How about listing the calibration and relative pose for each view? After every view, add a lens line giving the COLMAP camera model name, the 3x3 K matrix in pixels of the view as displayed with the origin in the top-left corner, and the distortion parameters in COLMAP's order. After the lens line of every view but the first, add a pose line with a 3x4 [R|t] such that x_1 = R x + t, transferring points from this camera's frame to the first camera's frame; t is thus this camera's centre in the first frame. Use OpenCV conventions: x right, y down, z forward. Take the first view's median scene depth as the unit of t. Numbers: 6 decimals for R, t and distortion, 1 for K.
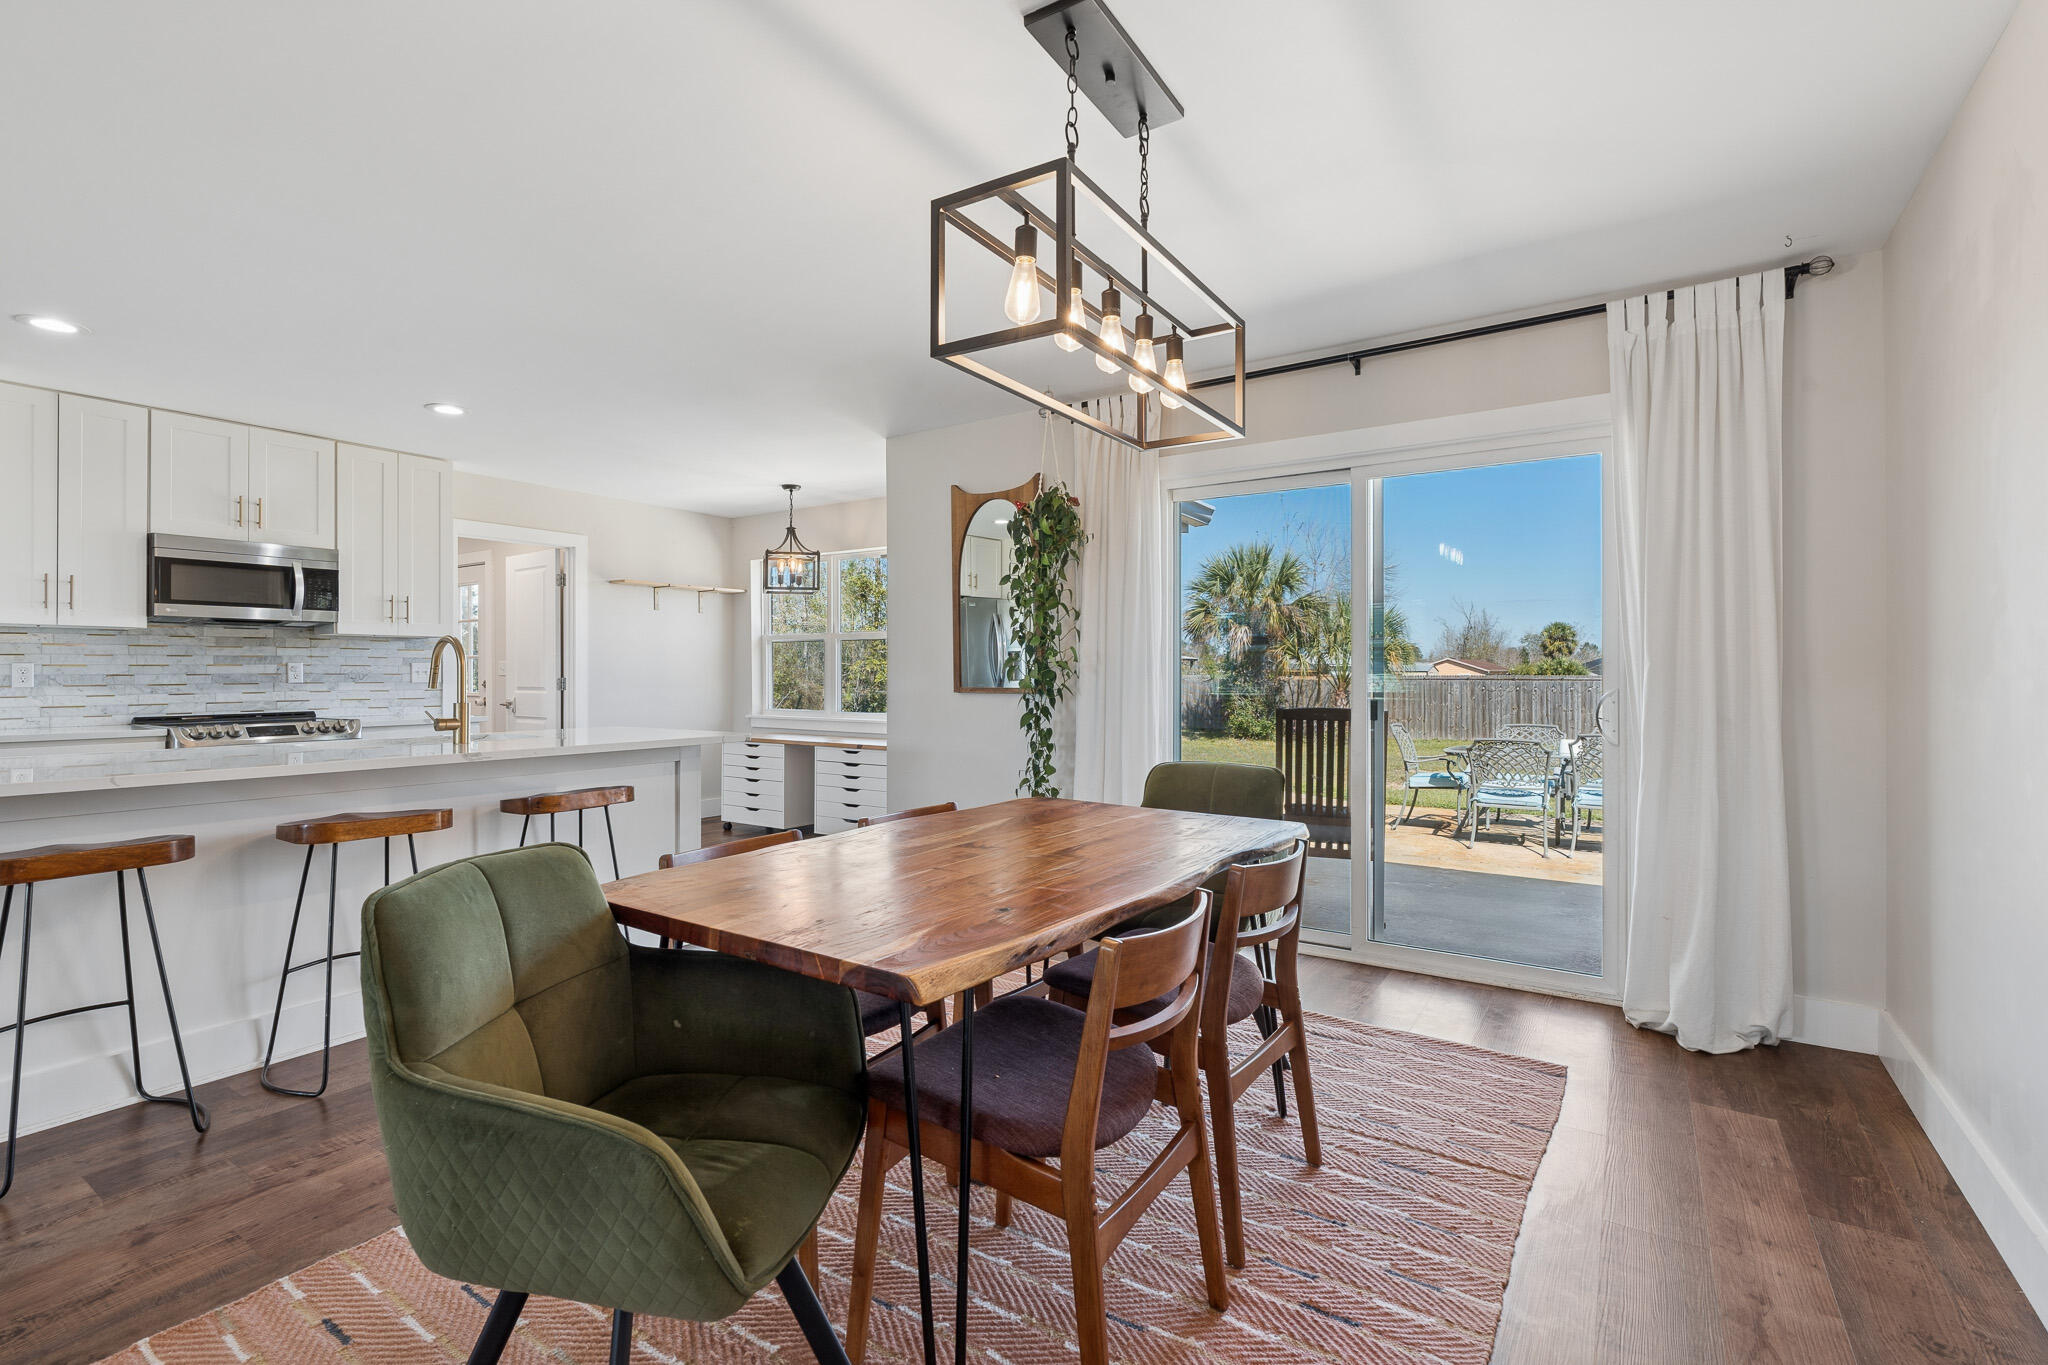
lens RADIAL K [[922.0, 0, 1024.0], [0, 922.0, 682.5], [0, 0, 1]] dist [-0.007737, -0.000290]
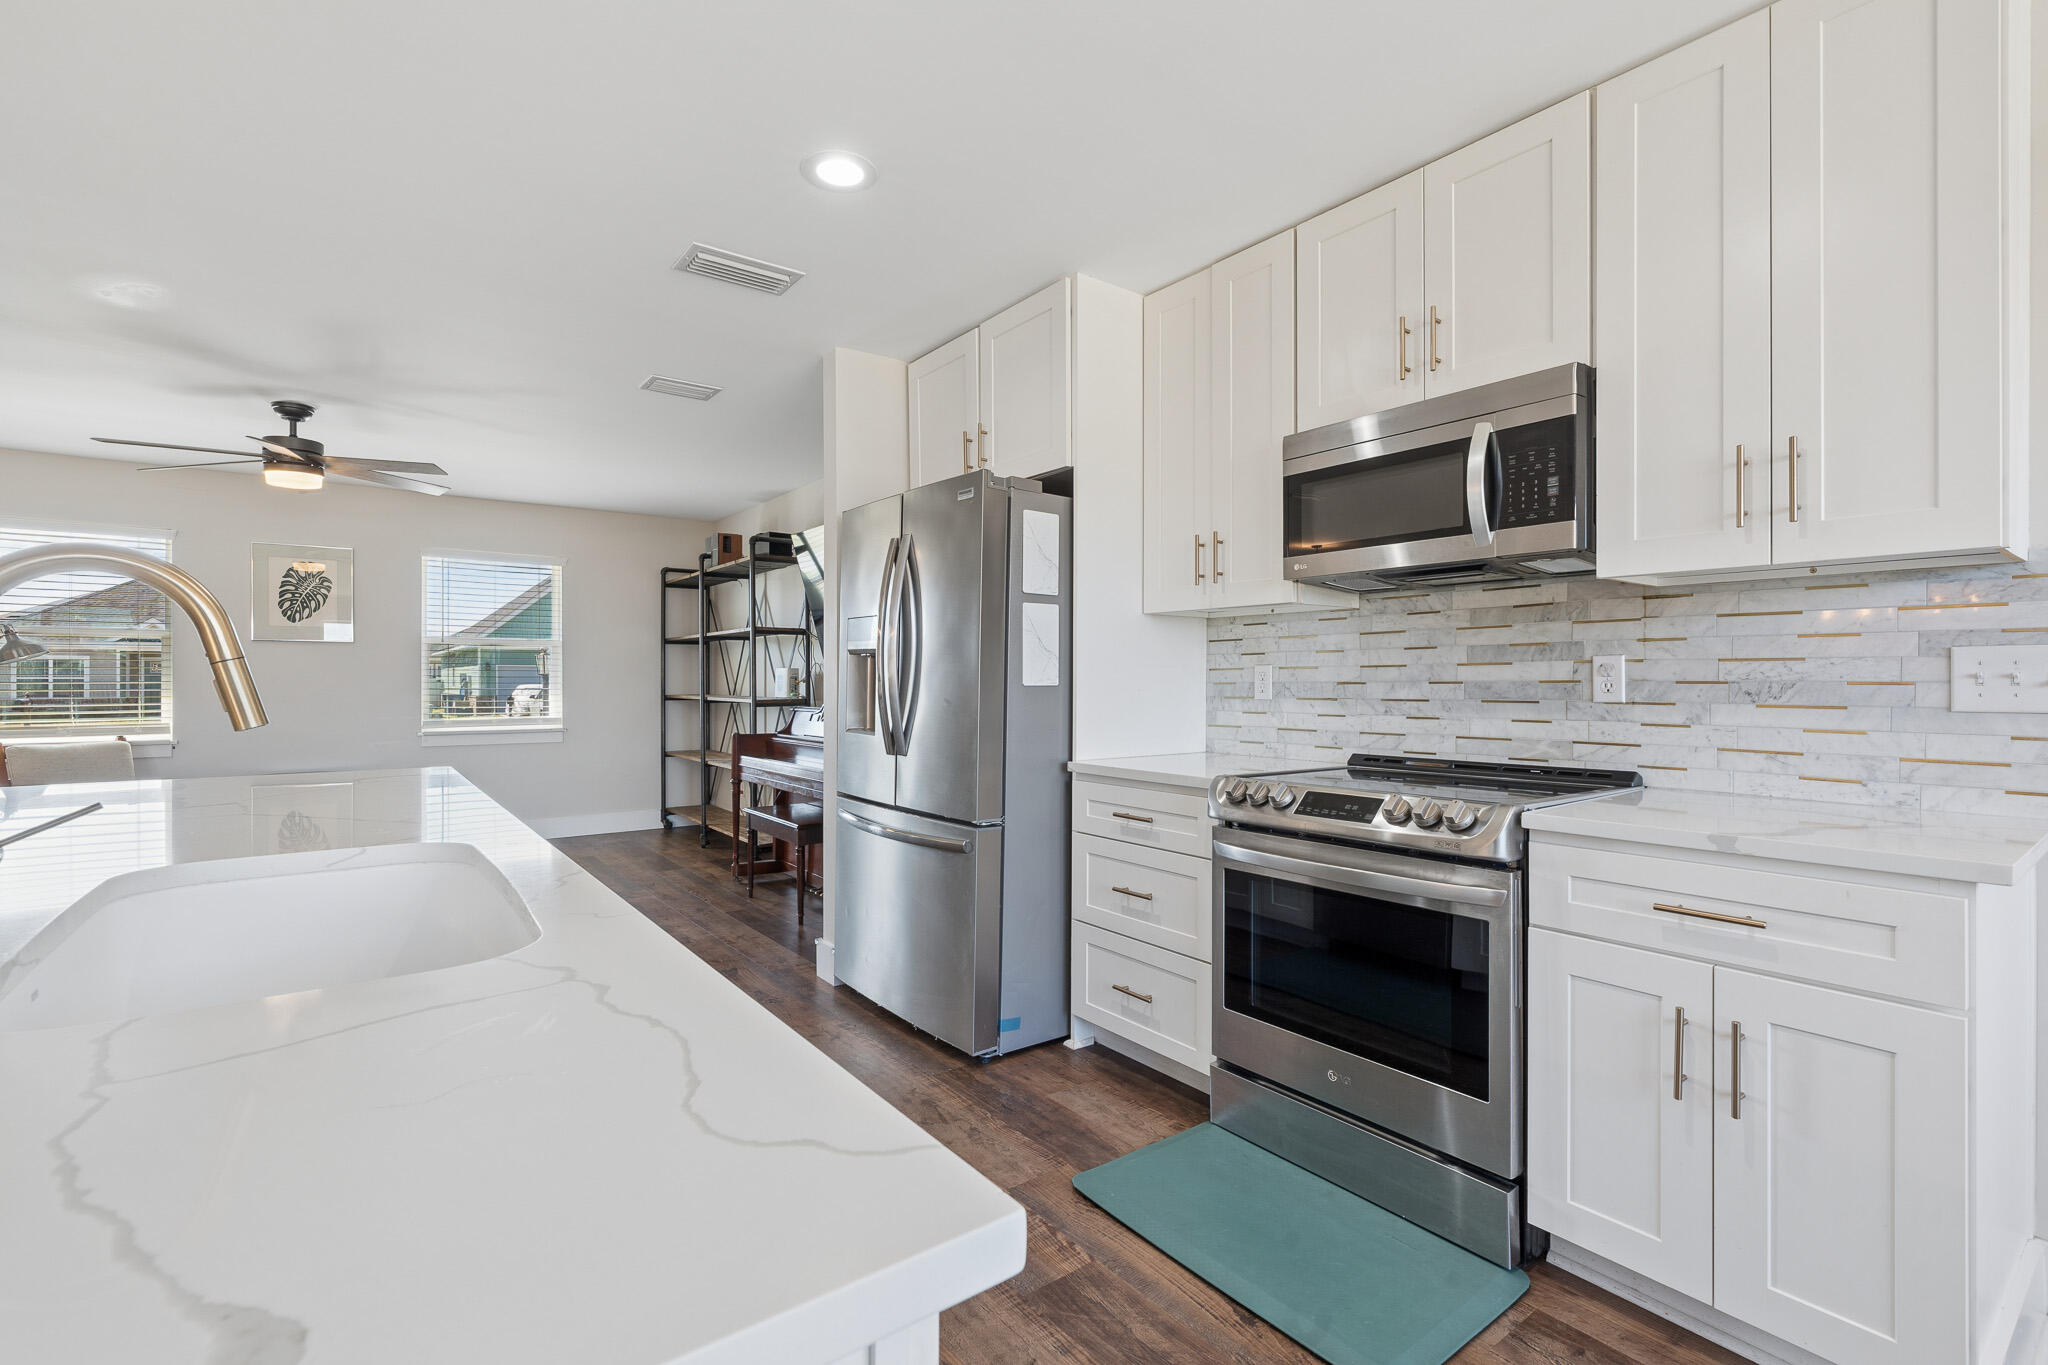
lens RADIAL K [[922.0, 0, 1024.0], [0, 922.0, 682.5], [0, 0, 1]] dist [-0.007737, -0.000290]
pose [[-0.330182, 0.002435, -0.943914, -0.323611], [-0.011330, 0.999914, 0.006543, -0.009558], [0.943849, 0.012854, -0.330126, 0.967811]]
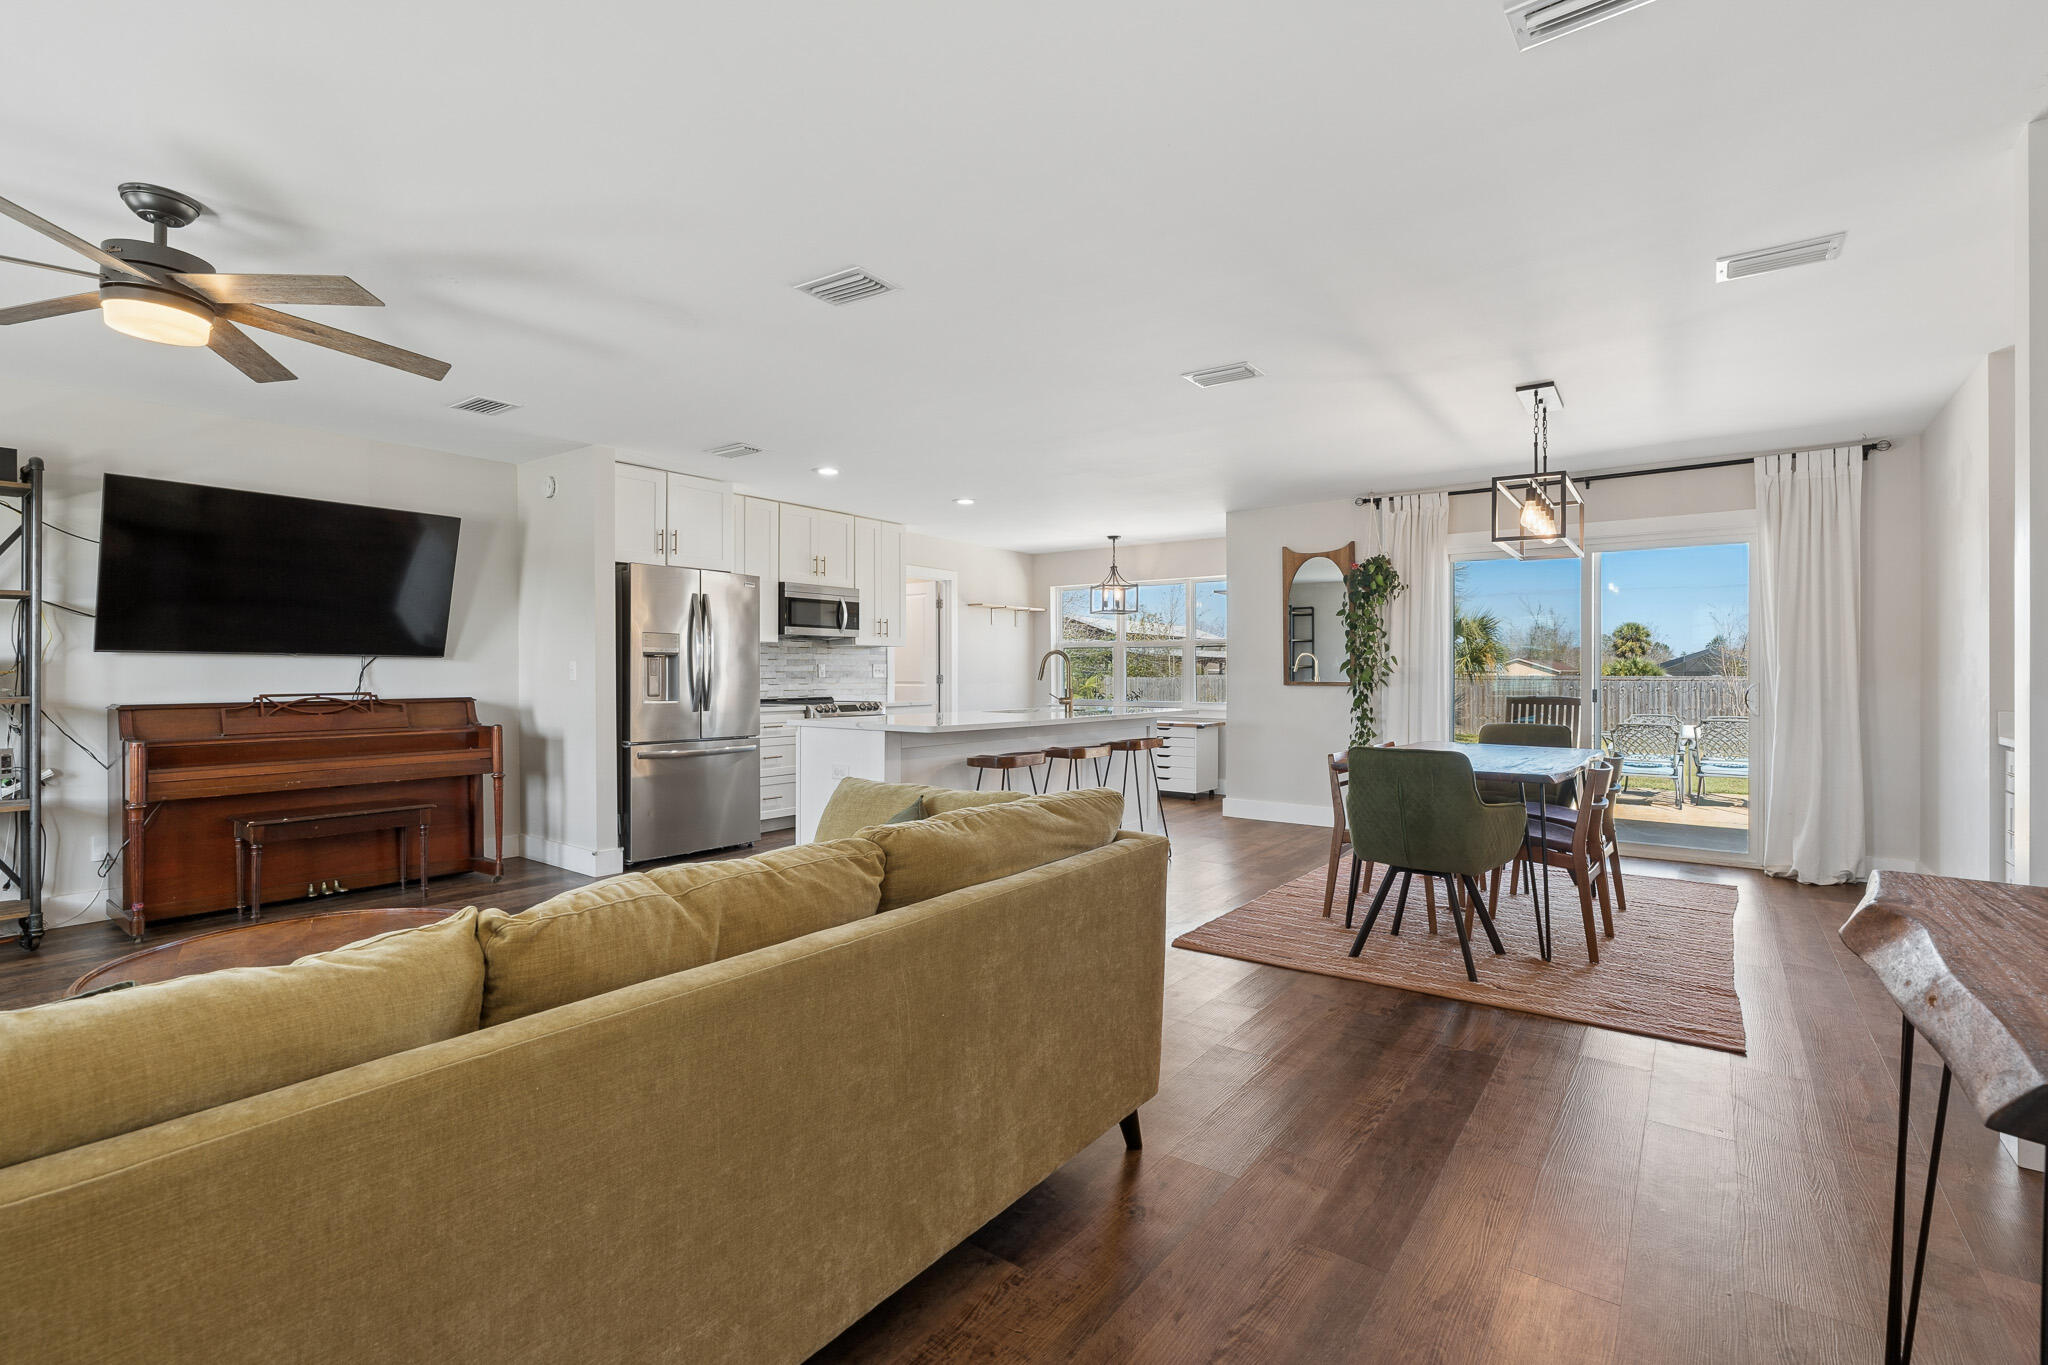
lens RADIAL K [[922.0, 0, 1024.0], [0, 922.0, 682.5], [0, 0, 1]] dist [-0.007737, -0.000290]
pose [[0.998578, 0.002995, -0.053222, -0.423684], [-0.002951, 0.999995, 0.000909, 0.006570], [0.053225, -0.000751, 0.998582, -0.522690]]
